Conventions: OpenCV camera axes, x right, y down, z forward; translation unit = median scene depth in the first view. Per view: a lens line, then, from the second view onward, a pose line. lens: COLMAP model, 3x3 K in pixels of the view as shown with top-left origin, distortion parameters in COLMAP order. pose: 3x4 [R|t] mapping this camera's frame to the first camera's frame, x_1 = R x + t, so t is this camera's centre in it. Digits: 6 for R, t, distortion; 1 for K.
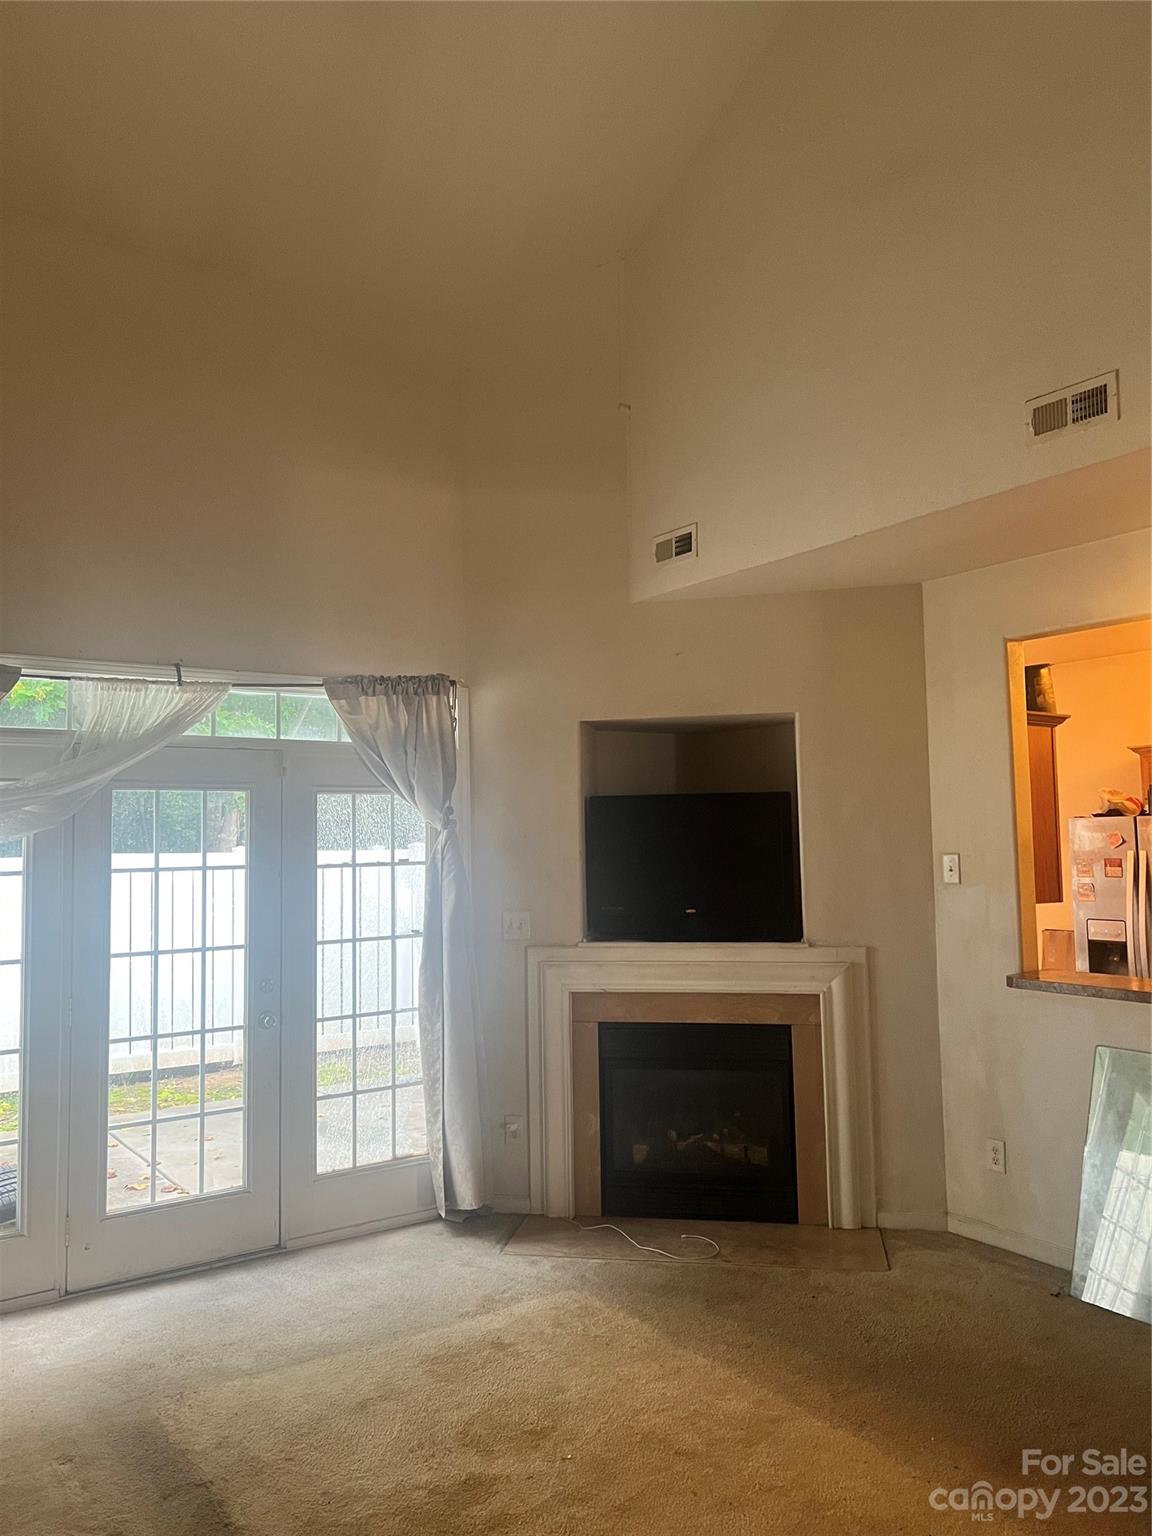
lens RADIAL K [[1138.1, 0, 574.4], [0, 1138.1, 782.5], [0, 0, 1]] dist [0.047607, -0.068188]
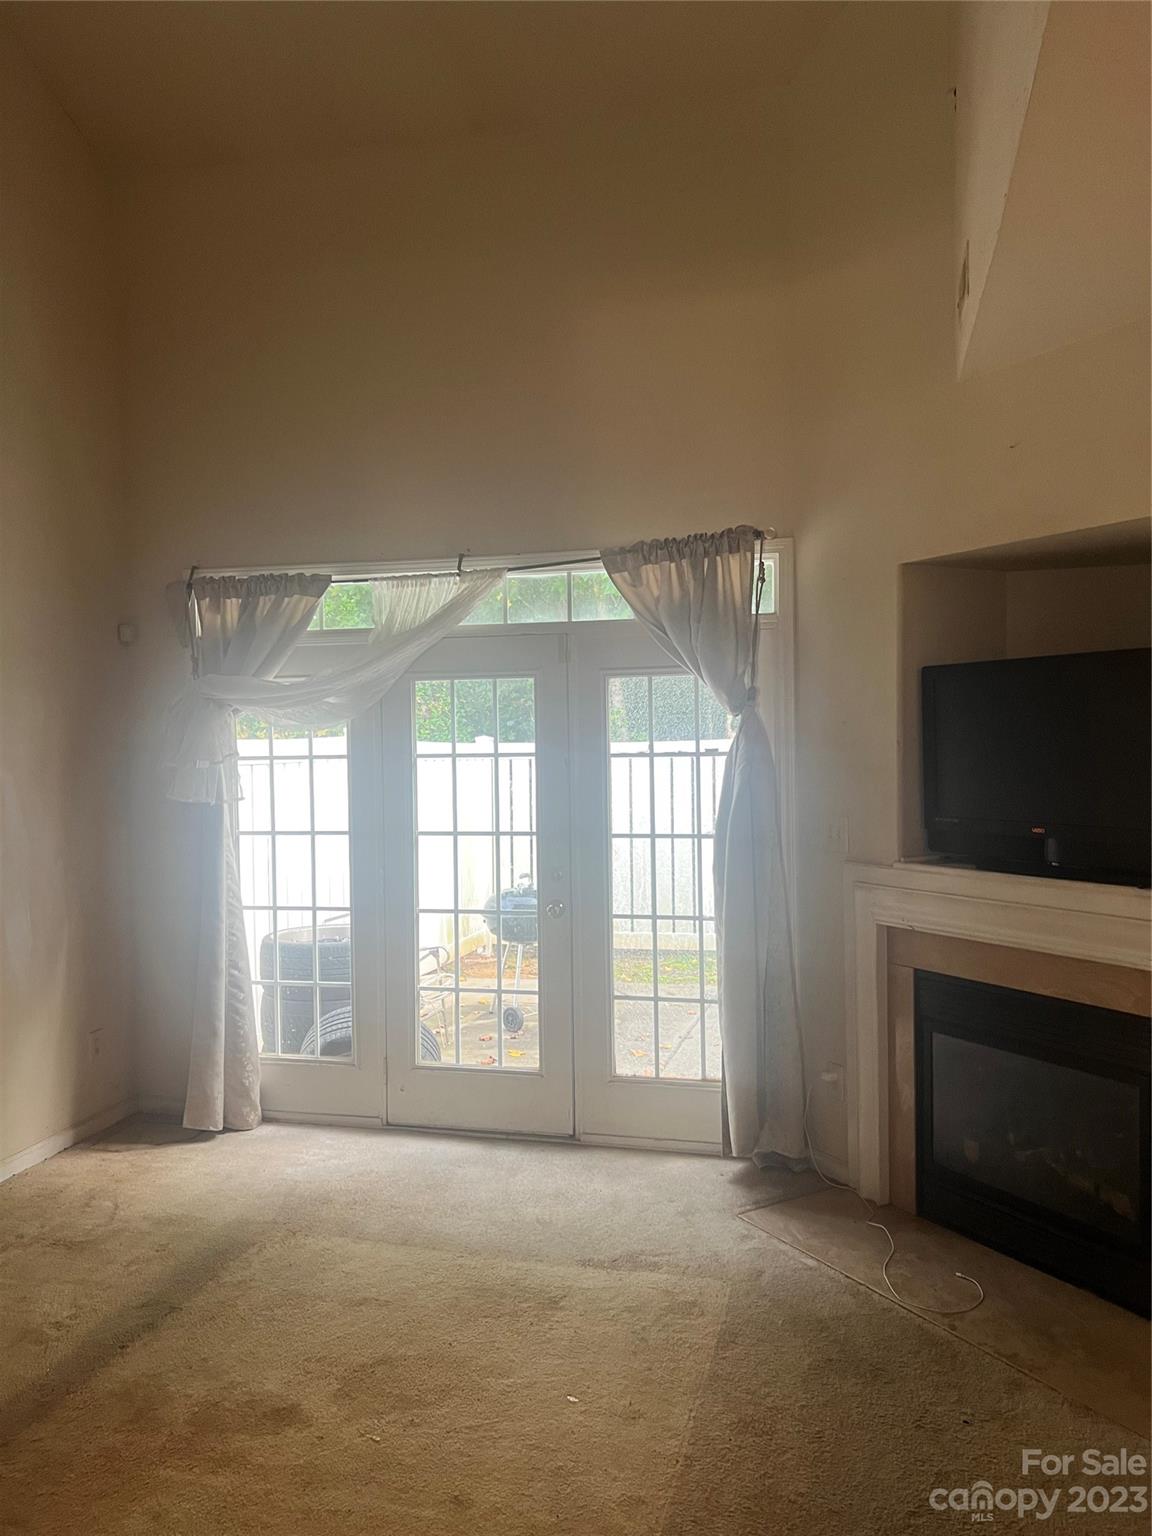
lens RADIAL K [[1138.1, 0, 574.4], [0, 1138.1, 782.5], [0, 0, 1]] dist [0.047607, -0.068188]
pose [[0.667162, 0.035367, -0.744073, 0.455811], [0.041343, 0.995575, 0.084391, 0.015895], [0.743765, -0.087065, 0.662747, 0.363775]]
